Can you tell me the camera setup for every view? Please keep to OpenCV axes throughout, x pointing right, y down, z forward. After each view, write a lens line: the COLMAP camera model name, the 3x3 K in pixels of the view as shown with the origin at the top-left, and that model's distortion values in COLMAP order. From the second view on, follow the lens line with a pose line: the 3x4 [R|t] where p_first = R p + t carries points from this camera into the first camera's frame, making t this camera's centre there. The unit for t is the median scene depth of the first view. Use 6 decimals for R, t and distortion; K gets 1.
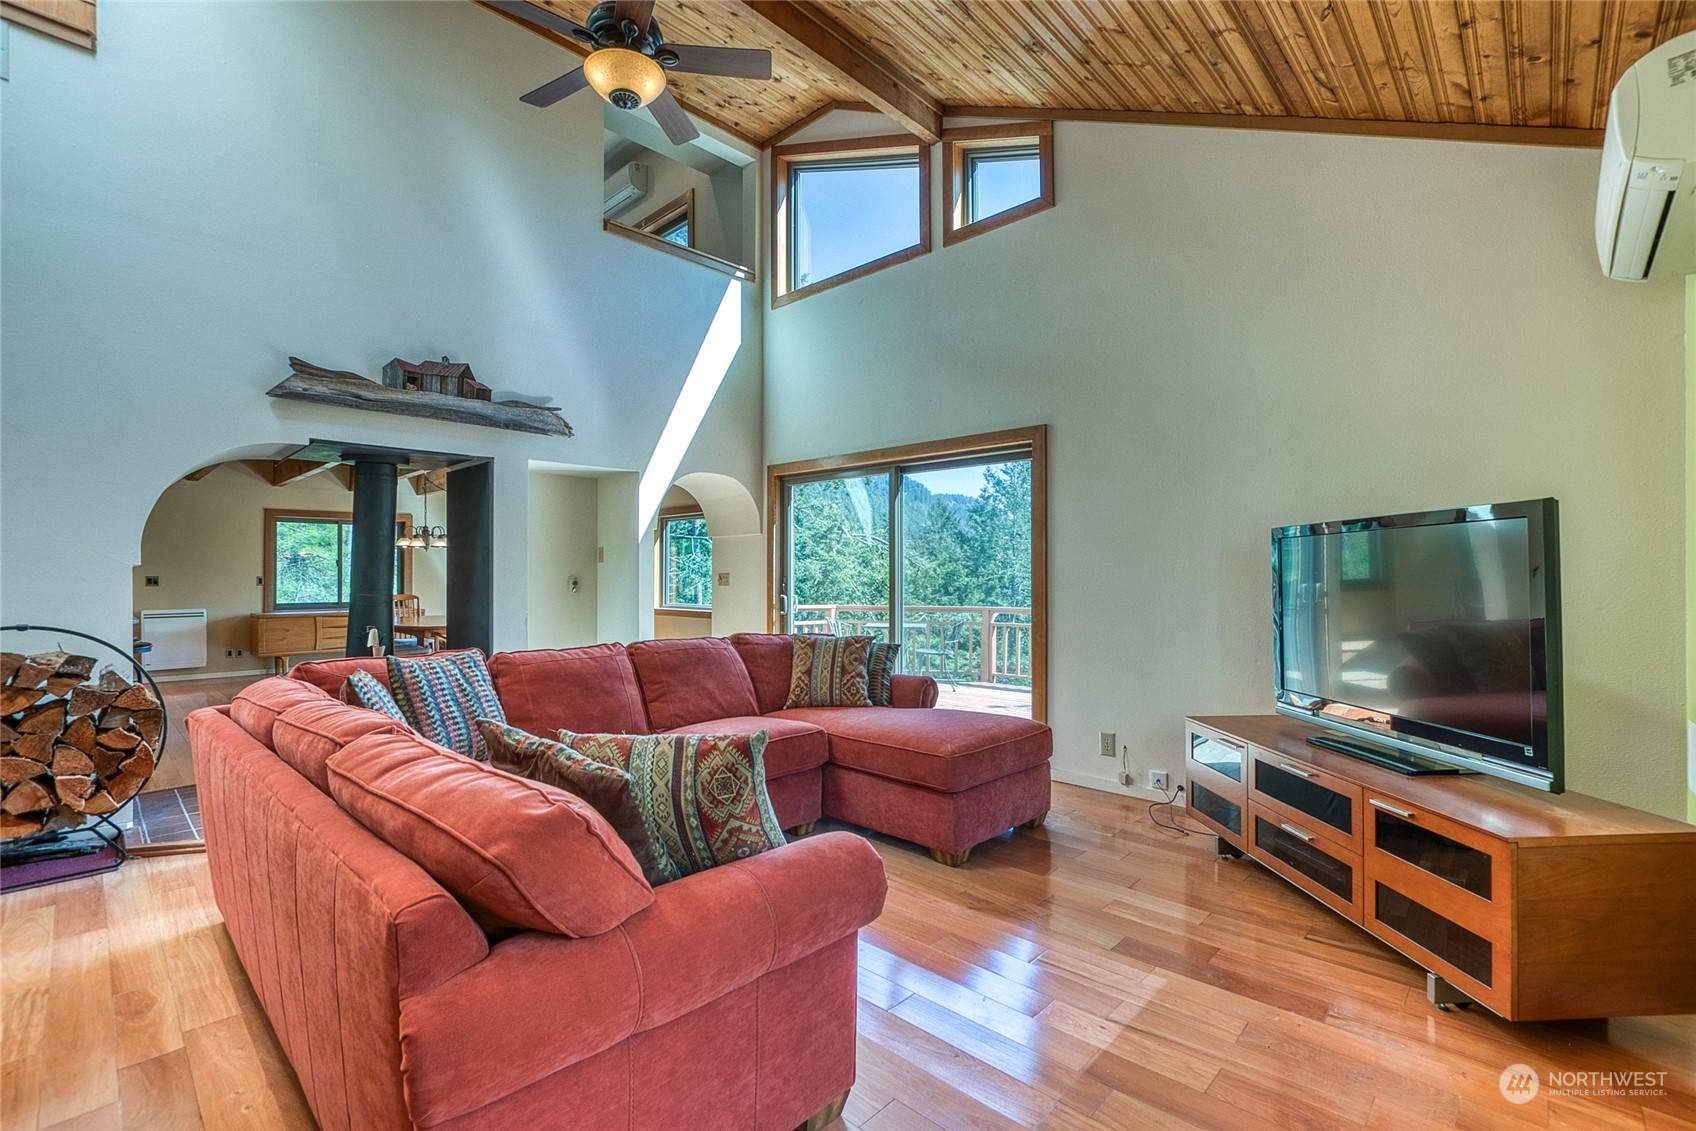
lens RADIAL K [[755.2, 0, 834.6], [0, 755.2, 571.5], [0, 0, 1]] dist [-0.019181, 0.003982]
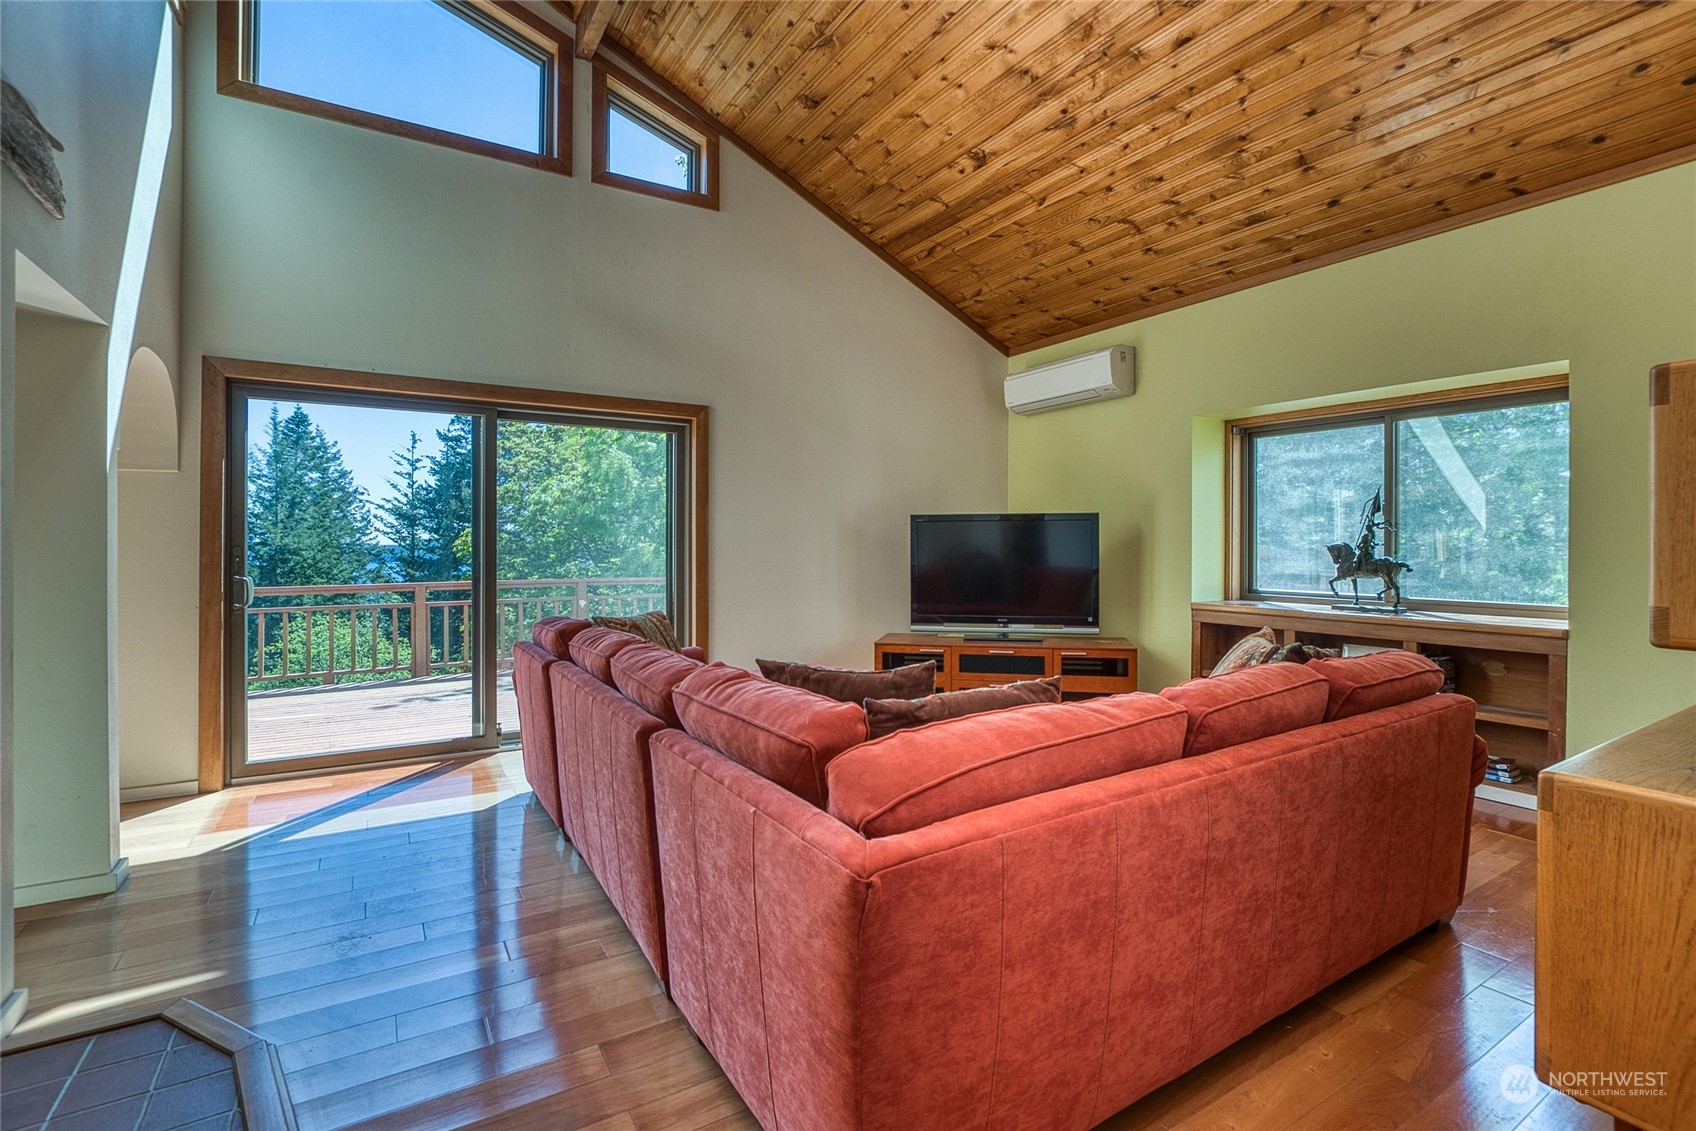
lens RADIAL K [[755.2, 0, 832.4], [0, 755.2, 542.3], [0, 0, 1]] dist [-0.019181, 0.003982]
pose [[0.265517, 0.005032, 0.964093, -0.706753], [-0.003692, 0.999984, -0.004203, 0.005179], [-0.964099, -0.002443, 0.265532, 0.524618]]
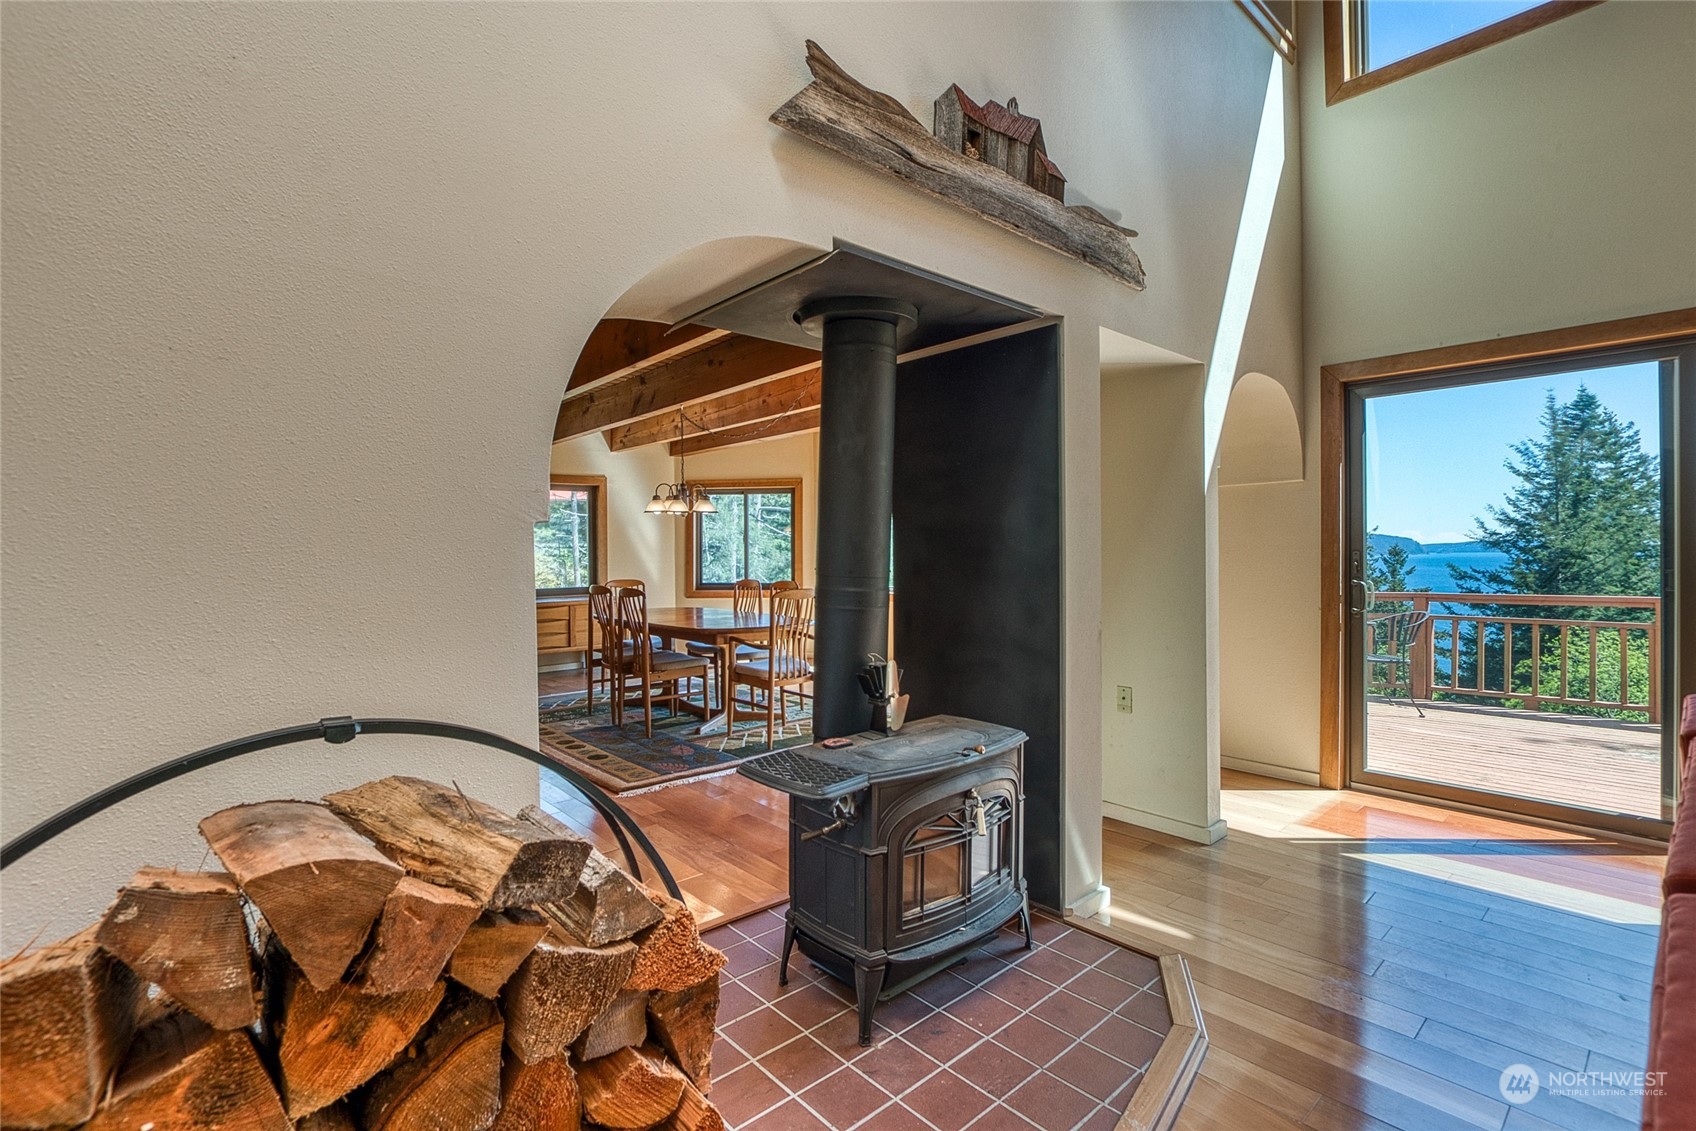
lens RADIAL K [[755.2, 0, 838.7], [0, 755.2, 555.5], [0, 0, 1]] dist [-0.019181, 0.003982]
pose [[0.994583, -0.005159, -0.103820, -0.571107], [0.005889, 0.999960, 0.006732, 0.009058], [0.103781, -0.007307, 0.994573, 0.484485]]
